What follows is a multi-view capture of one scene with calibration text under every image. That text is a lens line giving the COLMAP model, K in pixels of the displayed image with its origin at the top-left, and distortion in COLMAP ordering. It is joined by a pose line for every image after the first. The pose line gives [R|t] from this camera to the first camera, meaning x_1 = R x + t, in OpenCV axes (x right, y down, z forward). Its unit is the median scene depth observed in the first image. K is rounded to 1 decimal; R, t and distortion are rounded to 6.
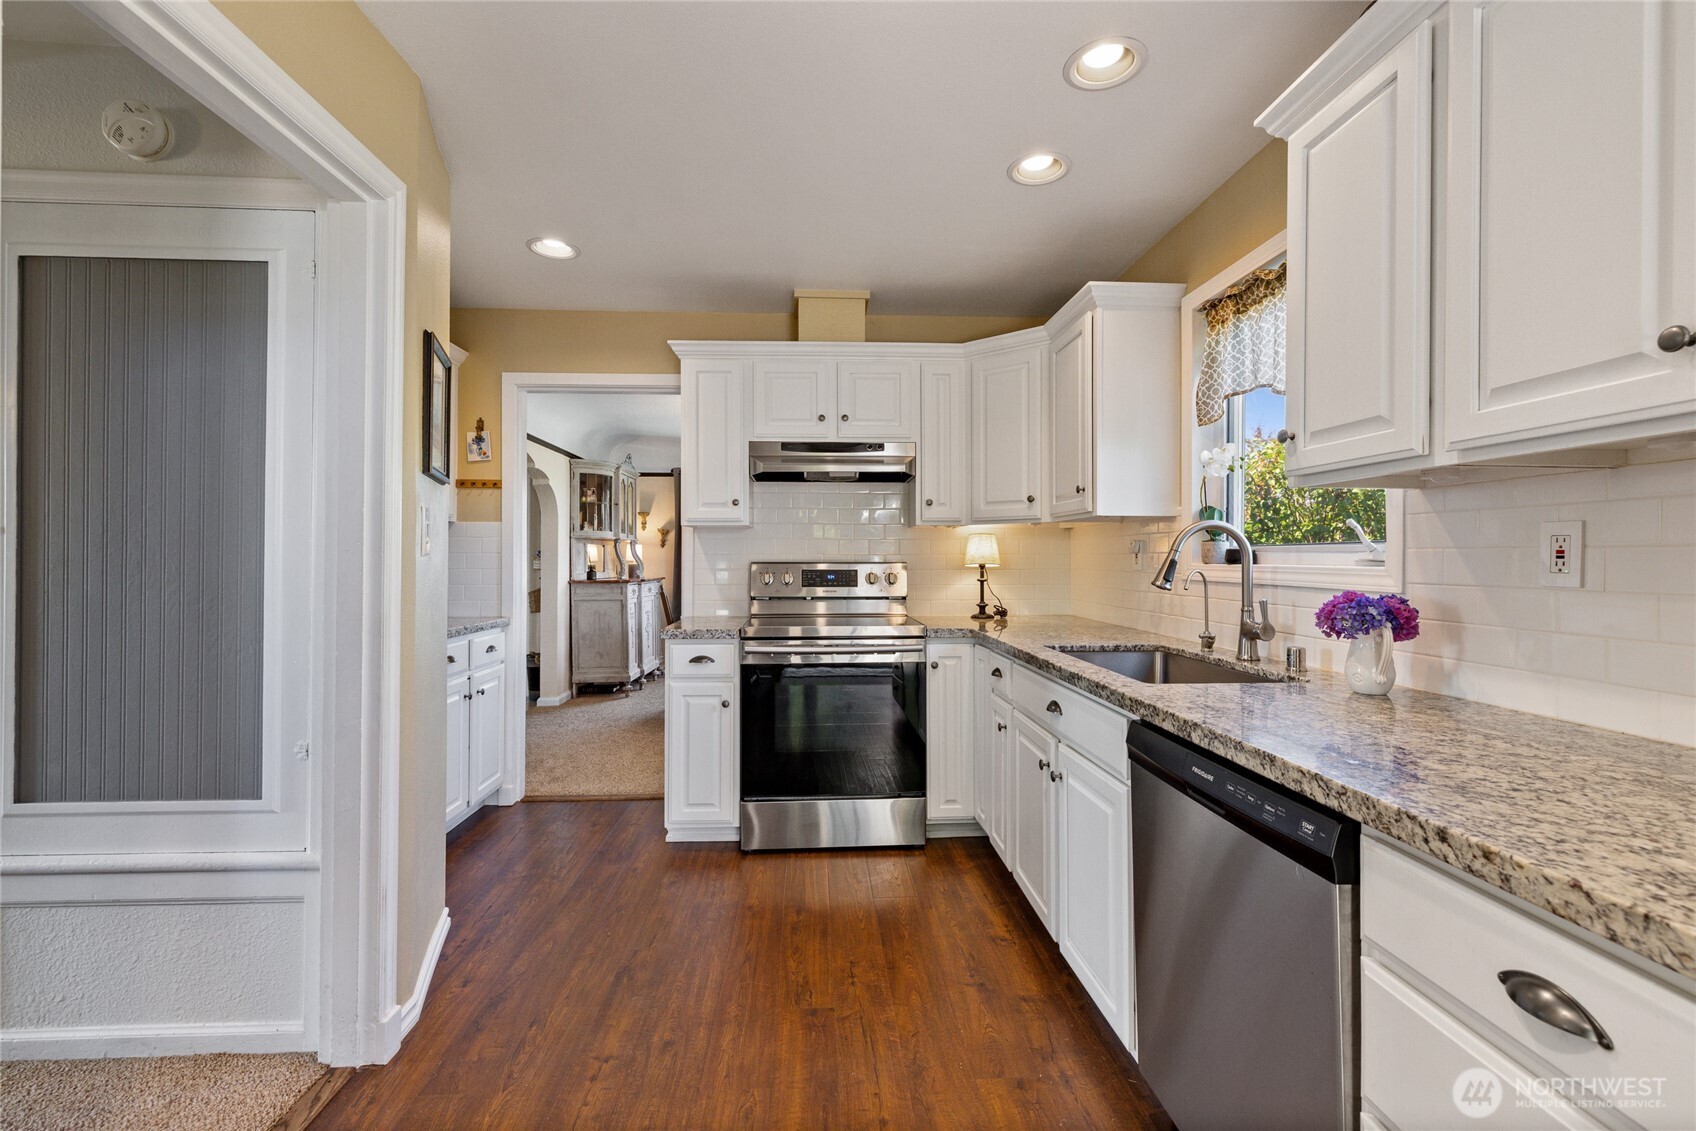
lens RADIAL K [[720.9, 0, 842.8], [0, 720.9, 557.5], [0, 0, 1]] dist [0.007406, -0.001416]
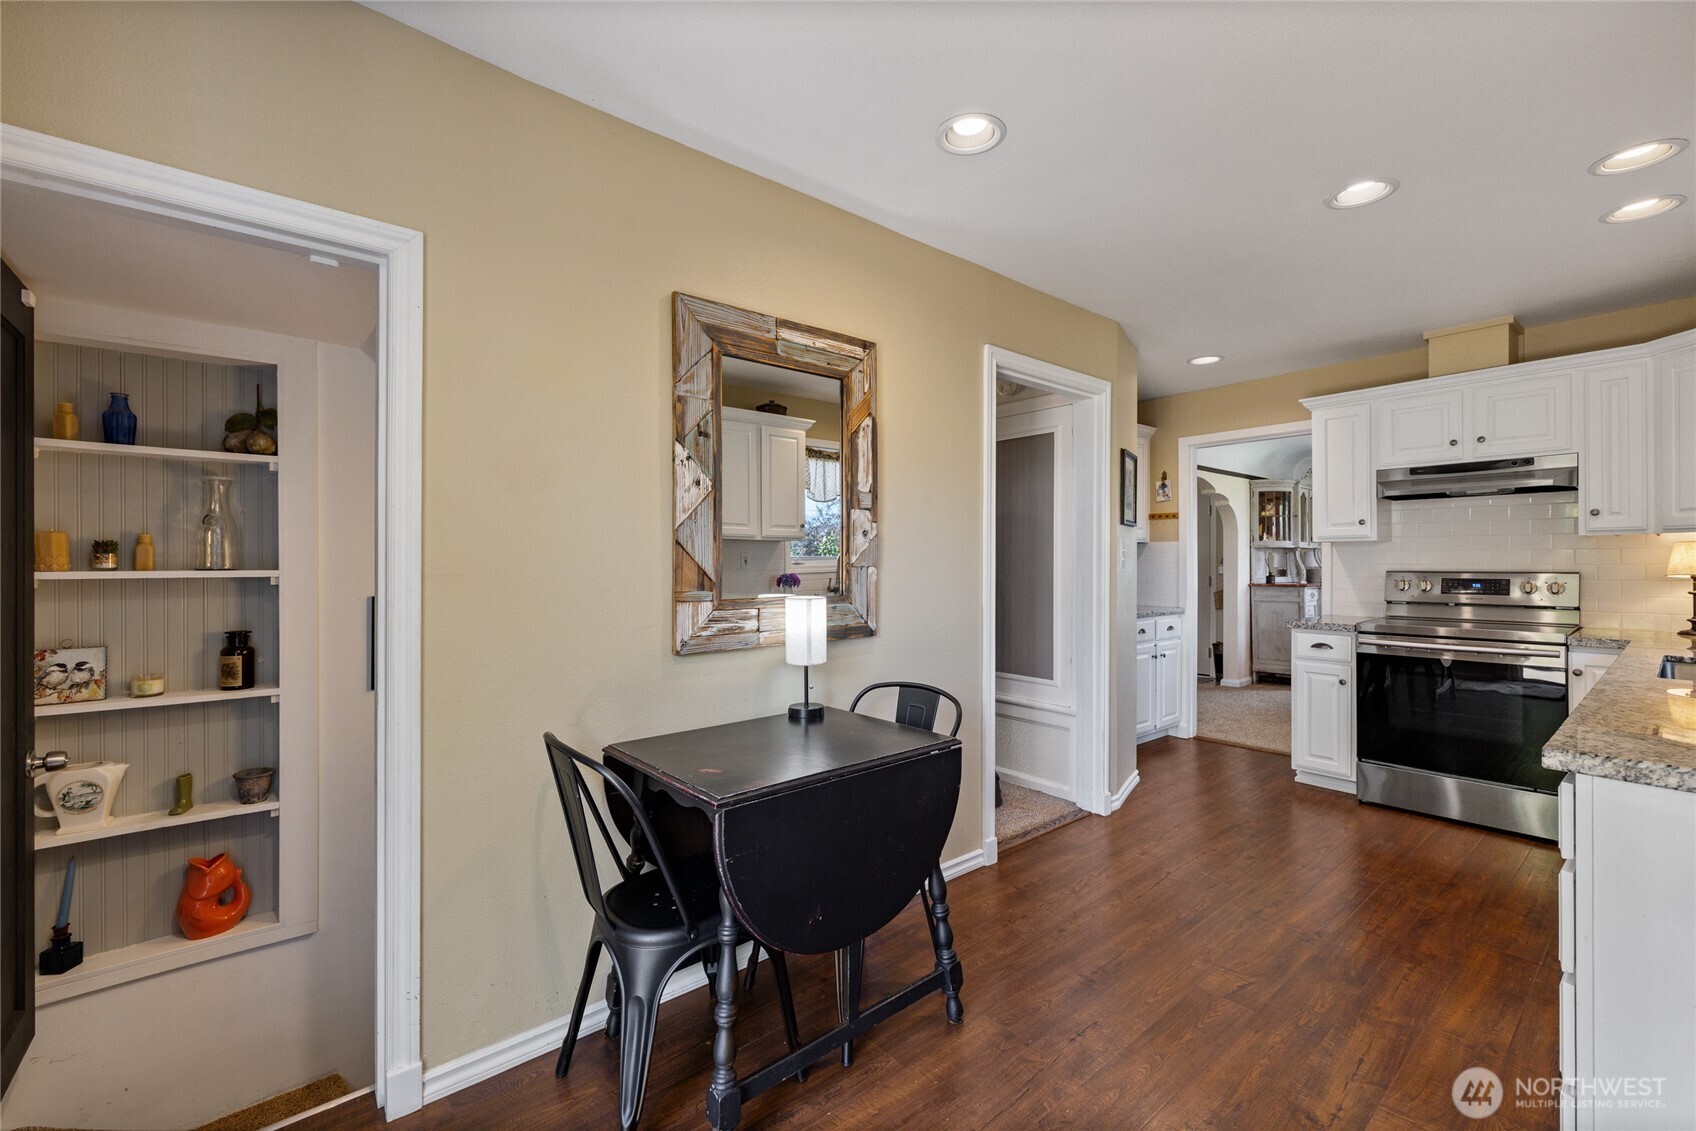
lens RADIAL K [[720.9, 0, 850.0], [0, 720.9, 562.5], [0, 0, 1]] dist [0.007406, -0.001416]
pose [[0.607859, -0.001673, -0.794043, 0.280012], [0.005343, 0.999984, 0.001984, -0.014395], [0.794027, -0.005449, 0.607858, -0.407849]]
